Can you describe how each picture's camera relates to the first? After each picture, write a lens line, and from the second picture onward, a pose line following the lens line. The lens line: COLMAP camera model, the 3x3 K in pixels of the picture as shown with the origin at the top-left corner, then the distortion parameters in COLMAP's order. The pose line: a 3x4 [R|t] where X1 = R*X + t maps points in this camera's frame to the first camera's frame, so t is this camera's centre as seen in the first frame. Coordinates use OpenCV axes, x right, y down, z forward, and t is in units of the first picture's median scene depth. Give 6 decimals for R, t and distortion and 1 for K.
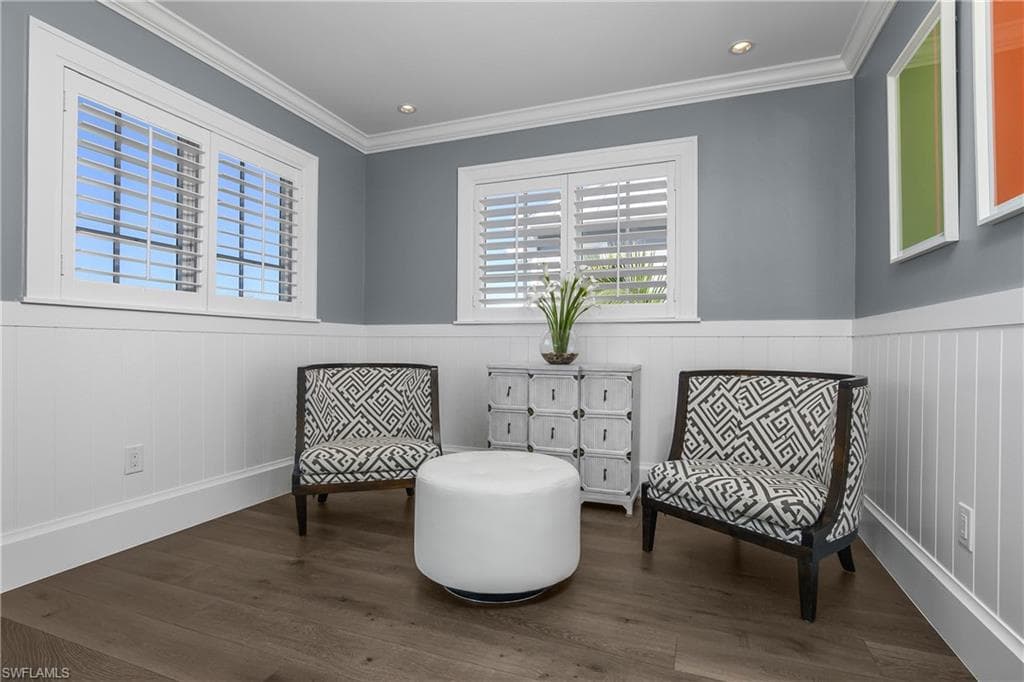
lens RADIAL K [[514.2, 0, 500.1], [0, 514.2, 347.0], [0, 0, 1]] dist [-0.000722, 0.000117]
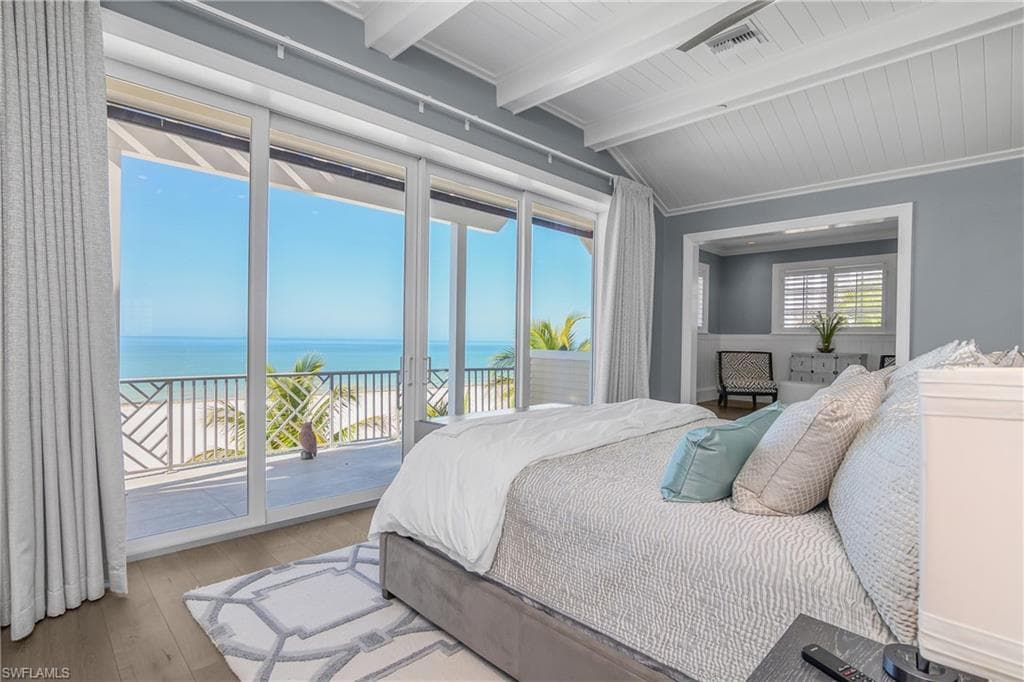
lens RADIAL K [[514.2, 0, 500.1], [0, 514.2, 347.0], [0, 0, 1]] dist [-0.000722, 0.000117]
pose [[0.907694, 0.015362, -0.419352, -0.271769], [-0.011915, 0.999870, 0.010837, -0.000942], [0.419464, -0.004840, 0.907759, -1.899640]]
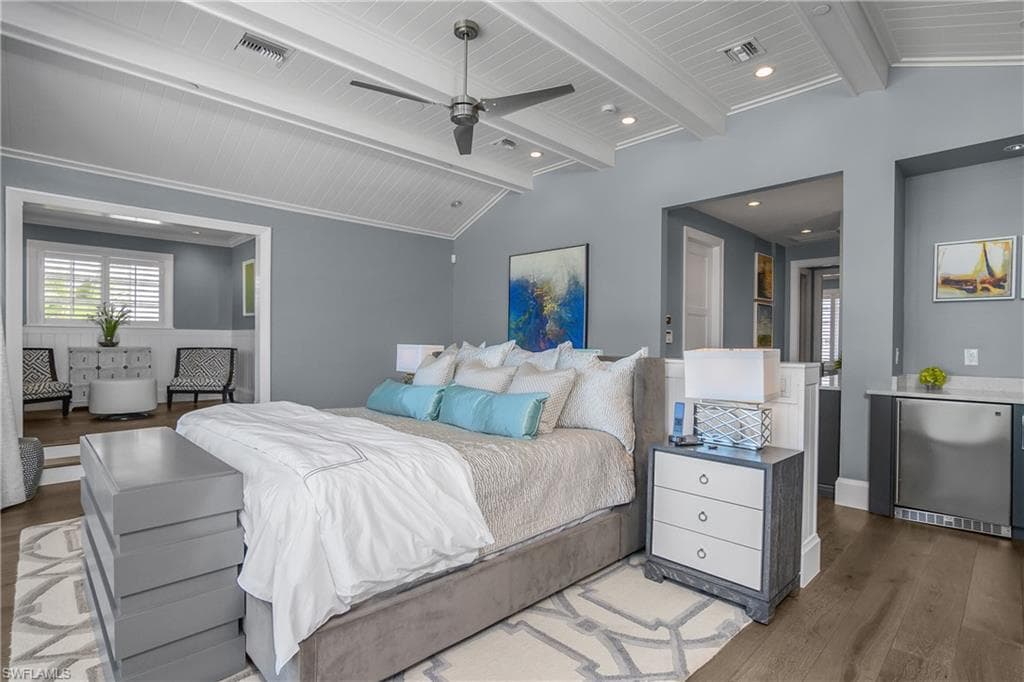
lens RADIAL K [[496.0, 0, 512.0], [0, 496.0, 341.0], [0, 0, 1]] dist [-0.002794, -0.000412]
pose [[0.408248, -0.005350, 0.912855, -1.221133], [-0.004103, 0.999962, 0.007695, -0.016970], [-0.912862, -0.006887, 0.408210, -1.589525]]
